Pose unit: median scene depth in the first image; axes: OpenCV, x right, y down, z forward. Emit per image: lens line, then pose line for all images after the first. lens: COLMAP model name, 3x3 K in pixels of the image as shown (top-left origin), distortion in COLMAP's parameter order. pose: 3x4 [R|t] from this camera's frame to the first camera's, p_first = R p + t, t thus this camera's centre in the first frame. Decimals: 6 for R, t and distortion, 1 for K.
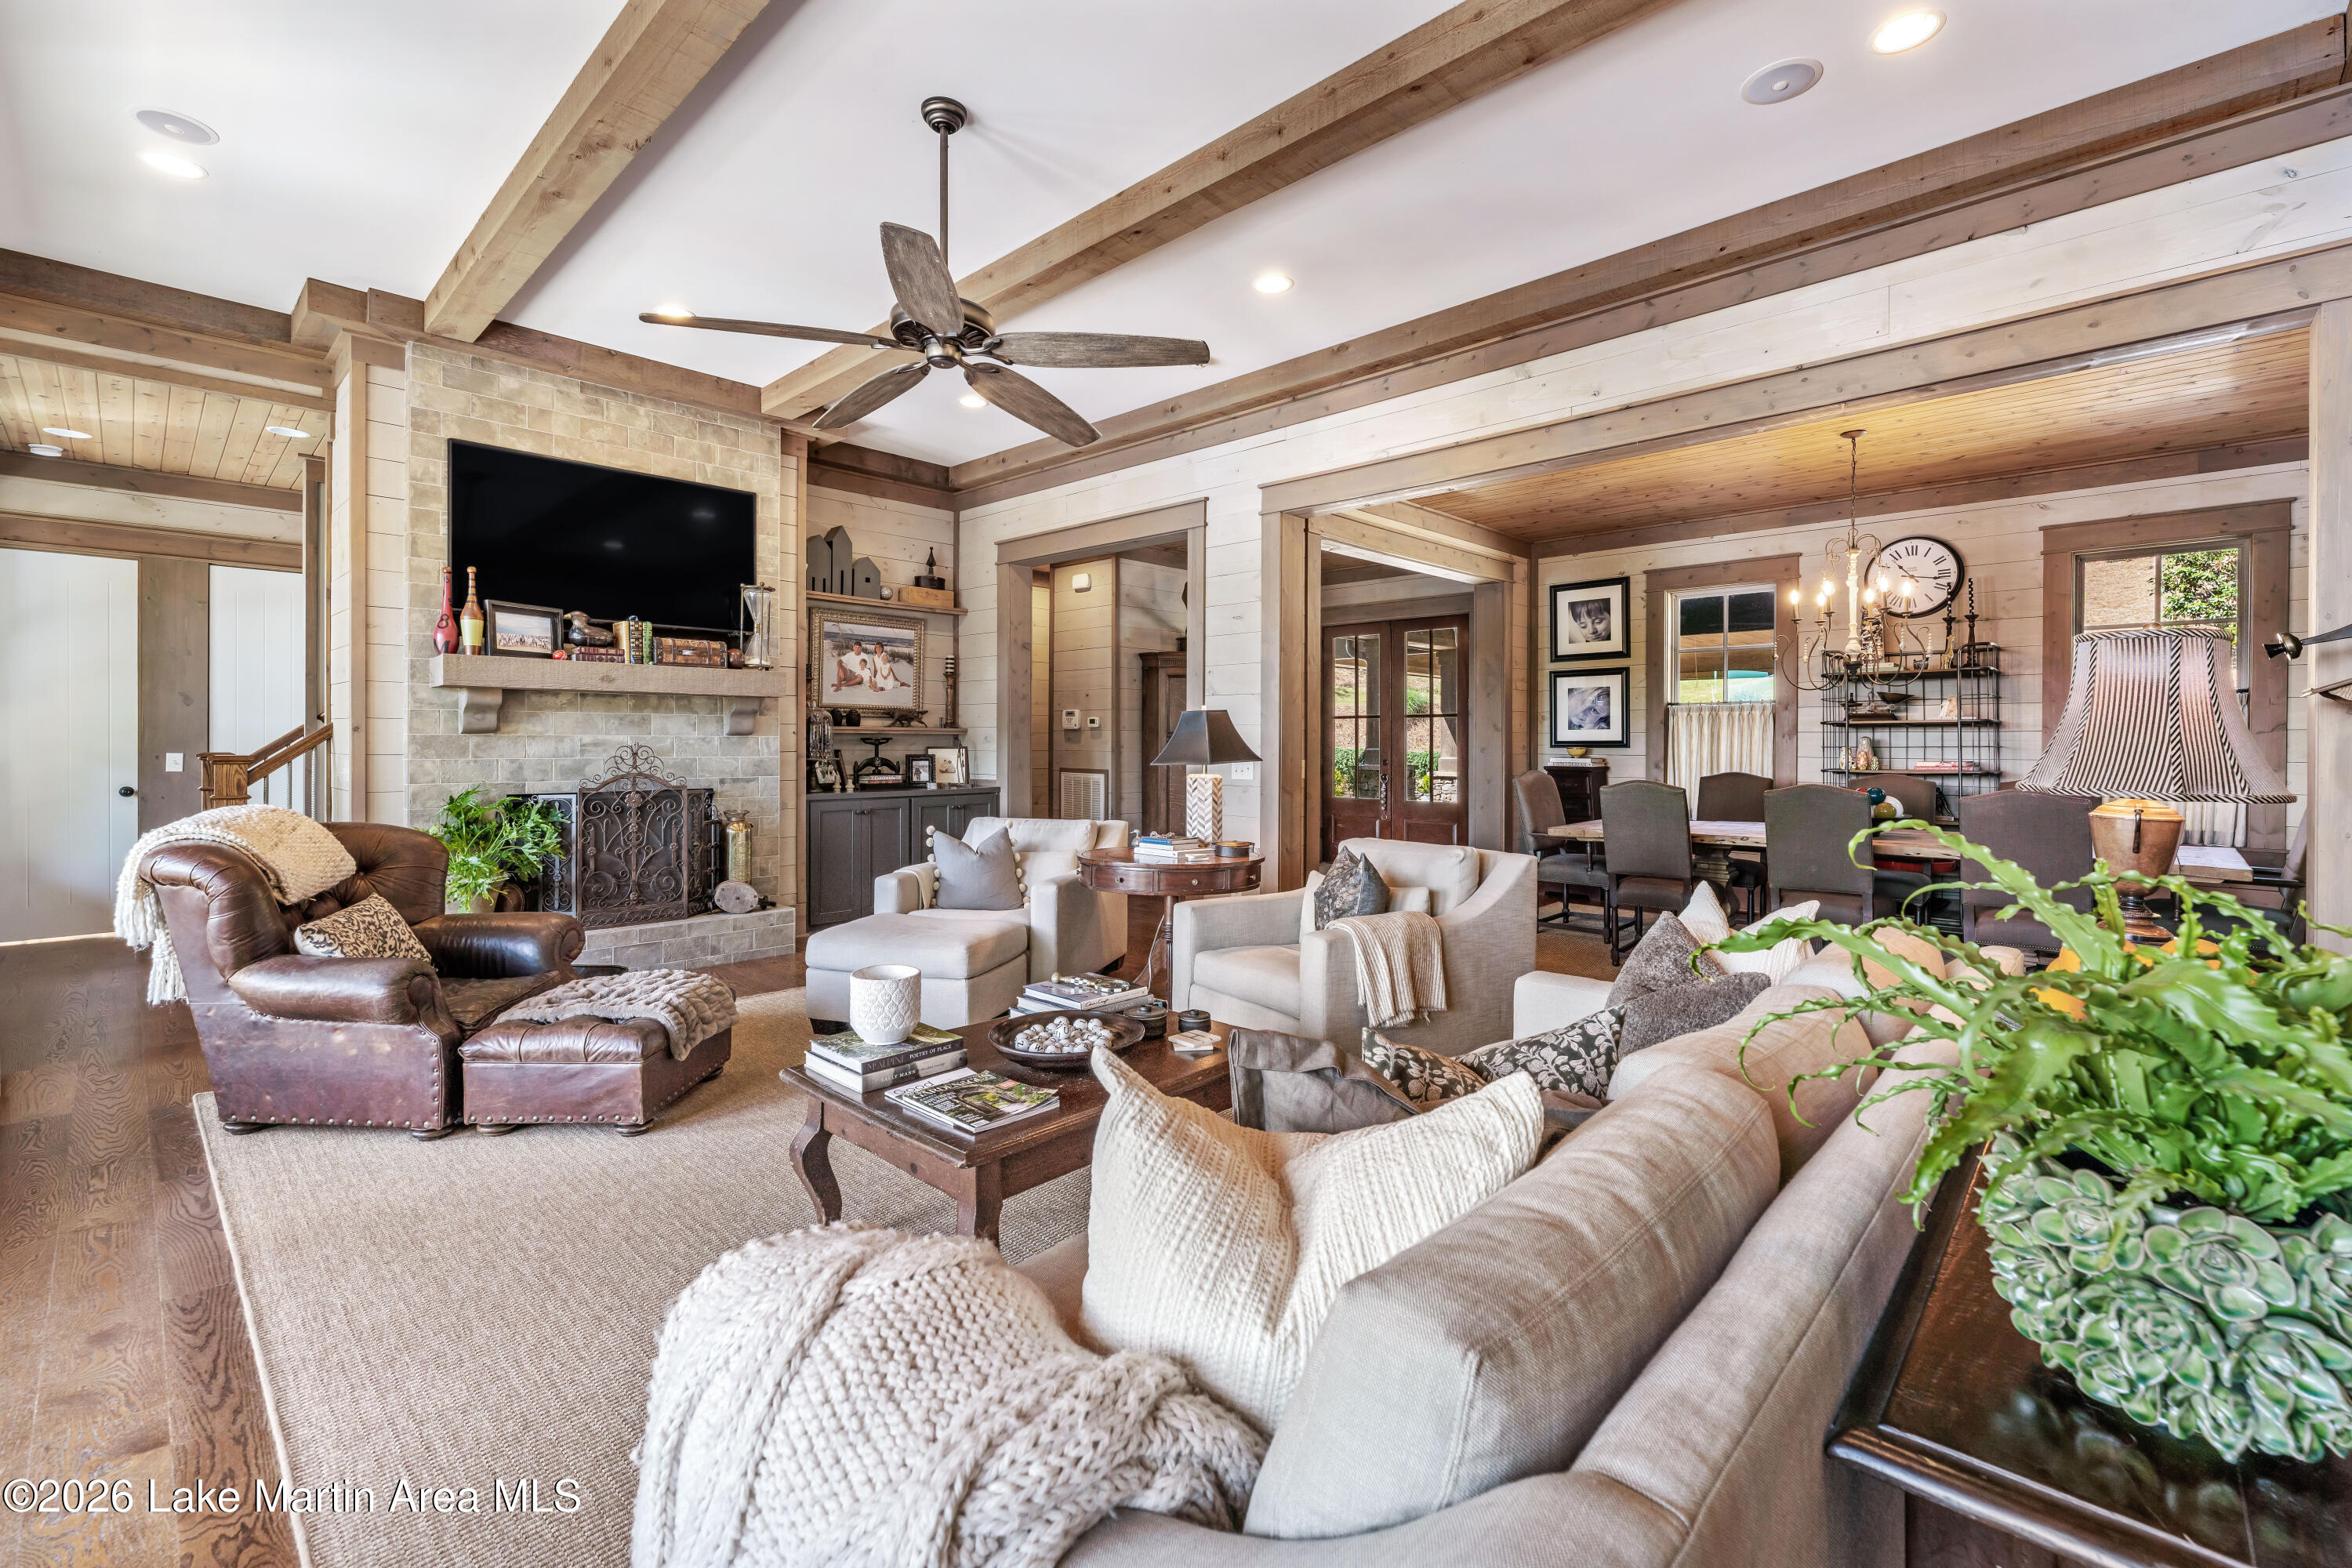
lens RADIAL K [[1017.9, 0, 1175.5], [0, 1017.9, 748.7], [0, 0, 1]] dist [-0.001193, -0.000306]
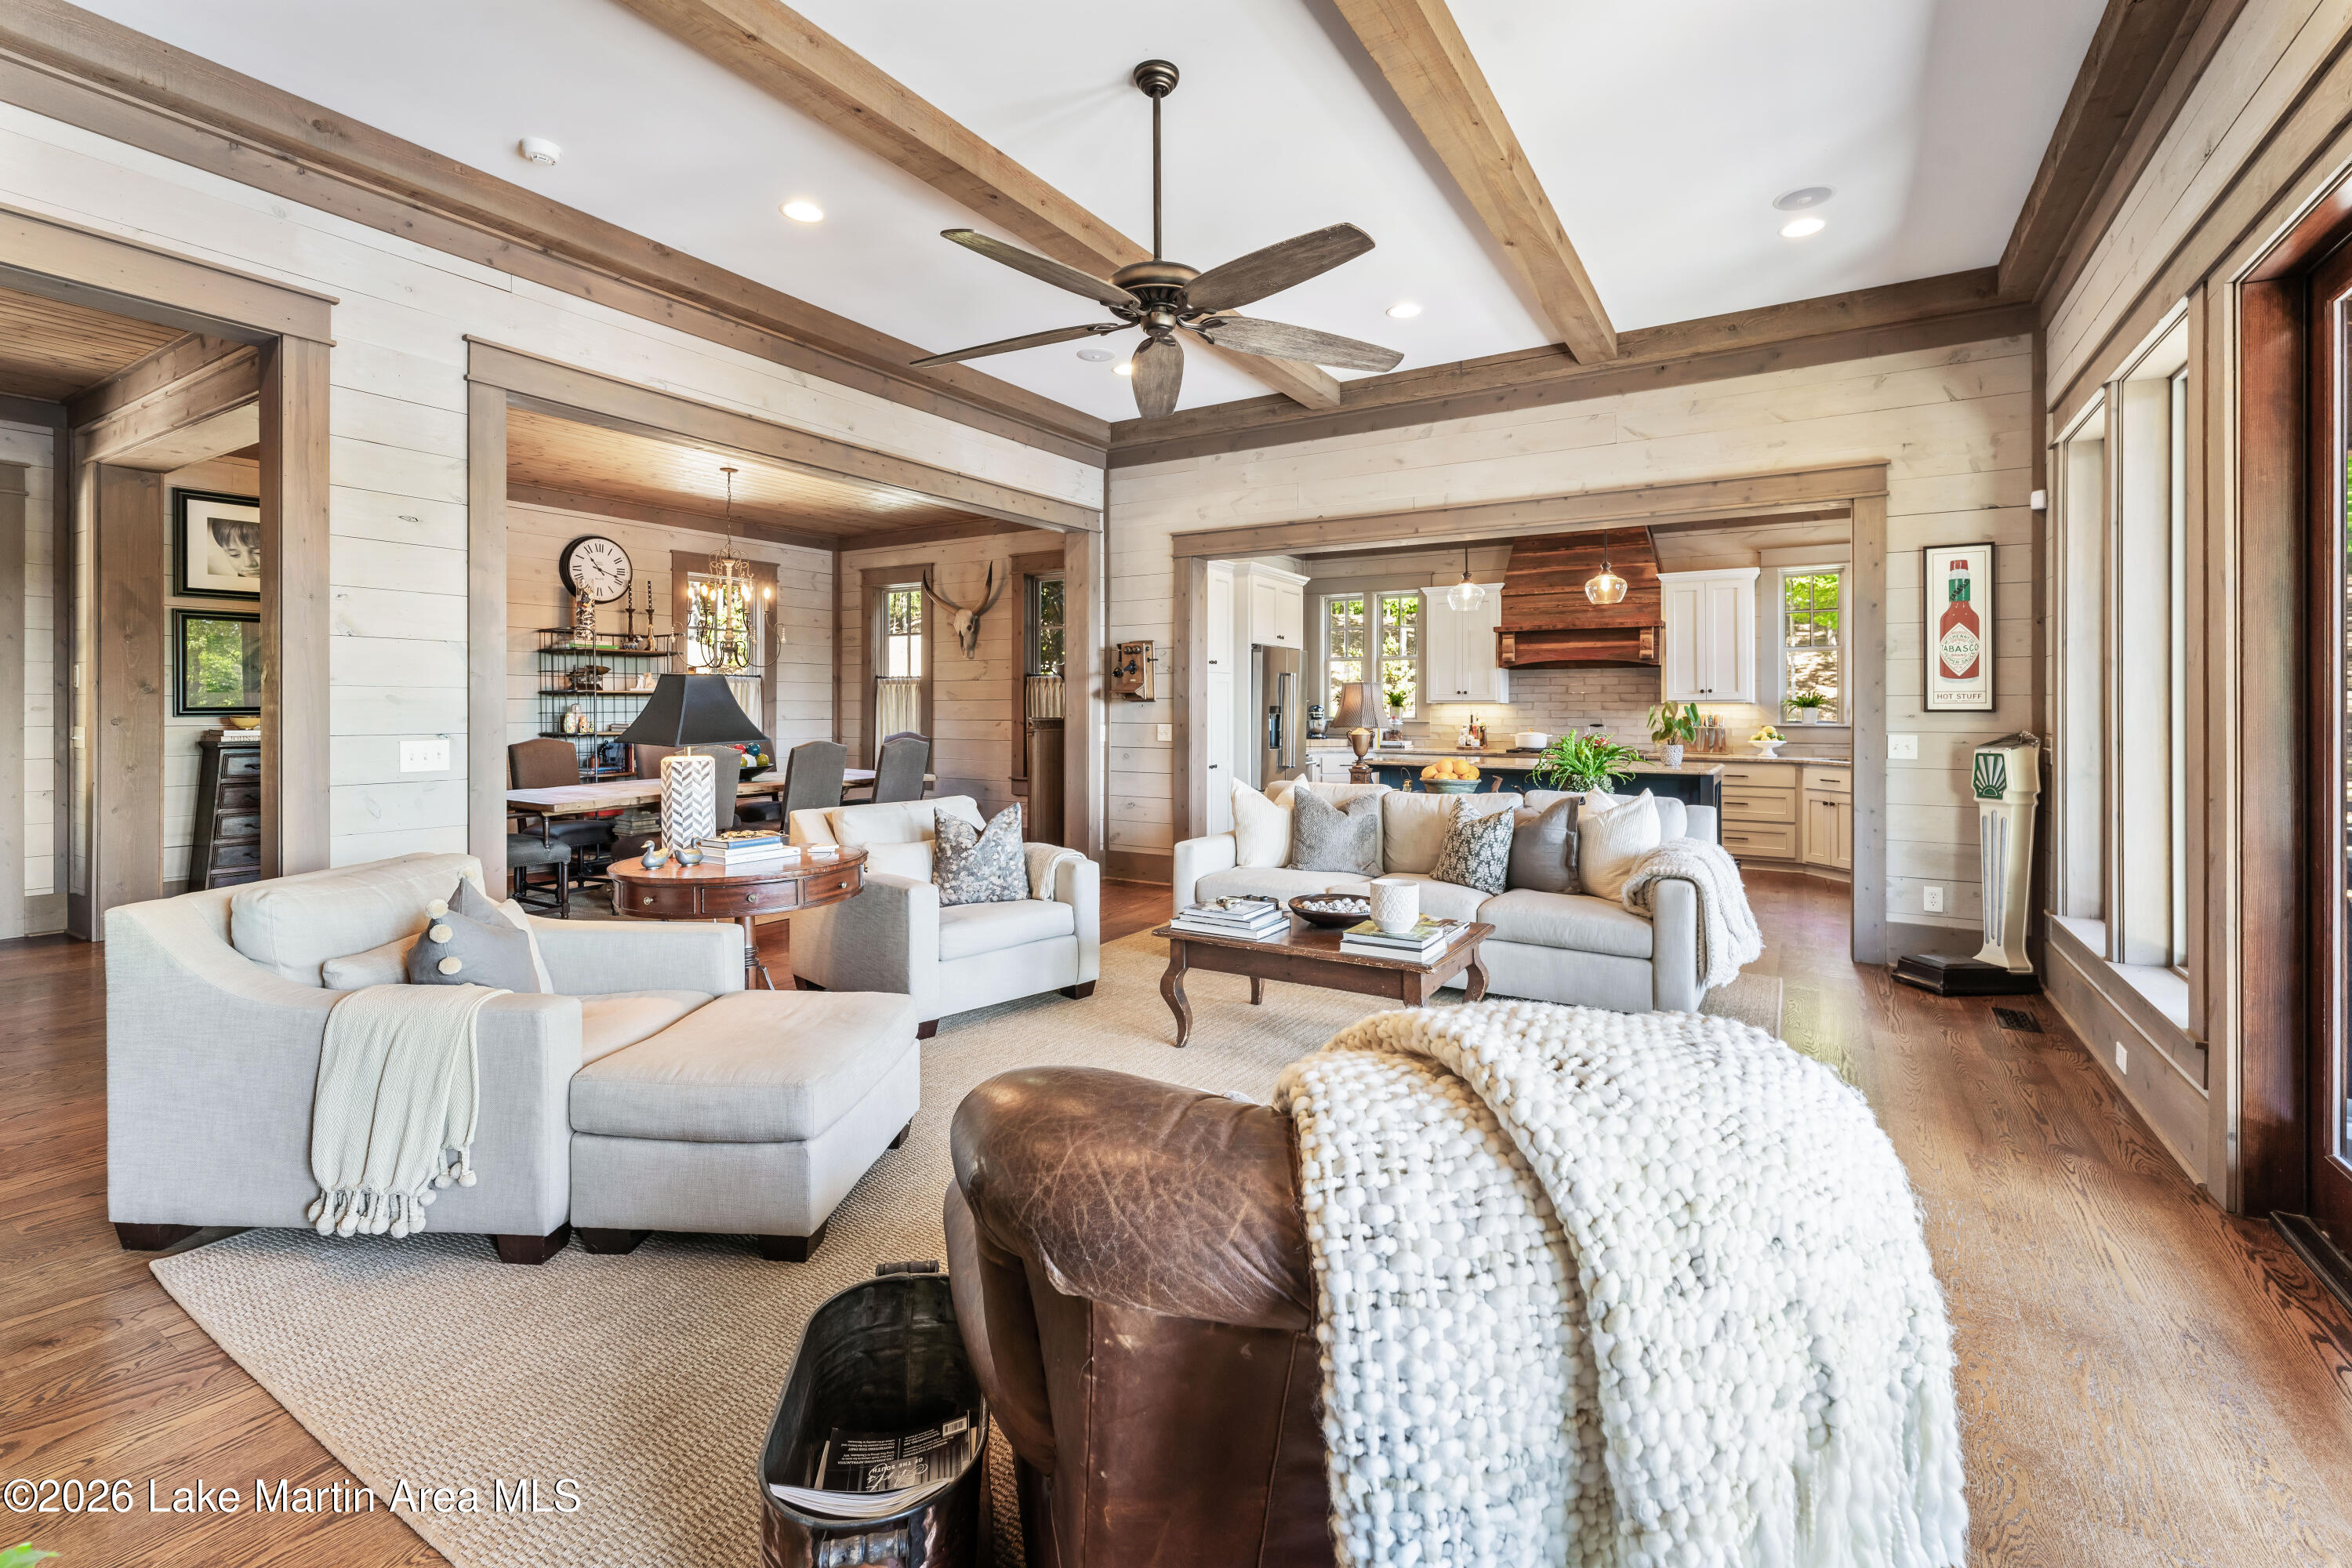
lens RADIAL K [[1026.9, 0, 1176.7], [0, 1026.9, 694.1], [0, 0, 1]] dist [-0.001196, -0.000111]
pose [[-0.213441, 0.009557, 0.976909, -0.532388], [0.003351, 0.999953, -0.009051, -0.008974], [-0.976950, 0.001341, -0.213463, 0.531270]]
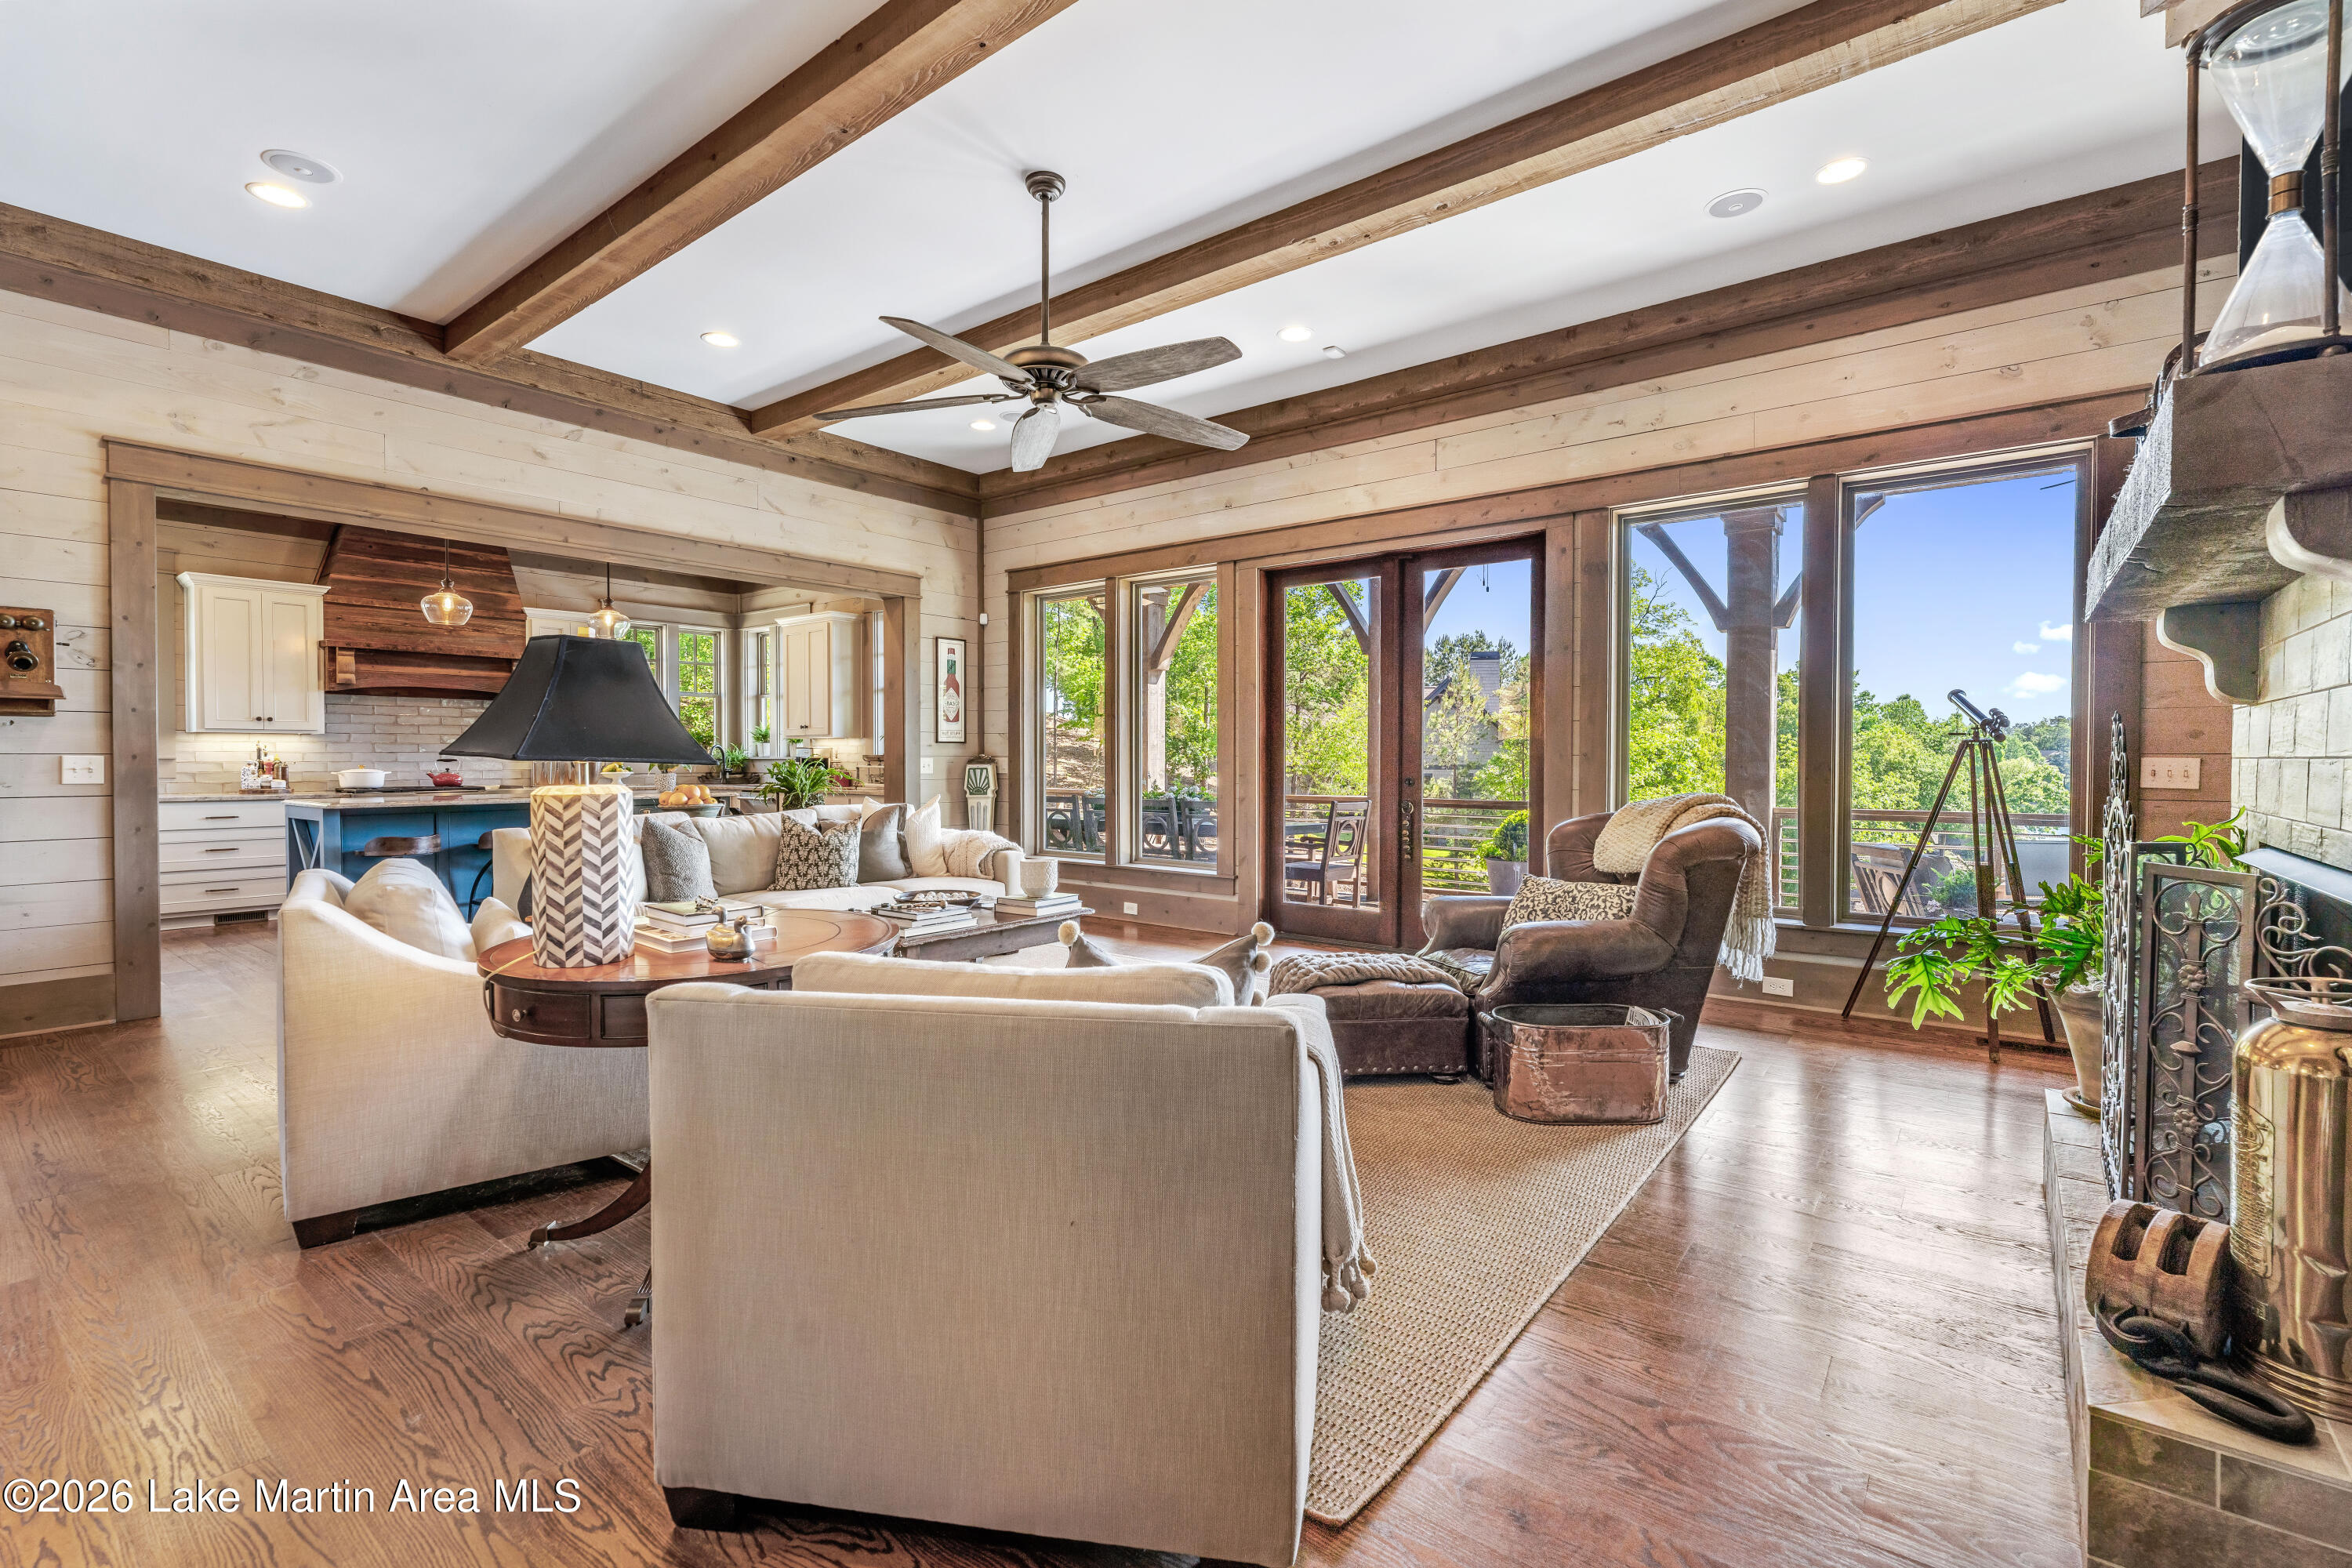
lens RADIAL K [[1052.8, 0, 1176.0], [0, 1052.8, 784.0], [0, 0, 1]] dist [-0.000221, -0.000028]
pose [[-0.995546, -0.001305, -0.094268, -0.135771], [-0.004108, 0.999555, 0.029553, 0.007026], [0.094188, 0.029809, -0.995108, 0.990575]]
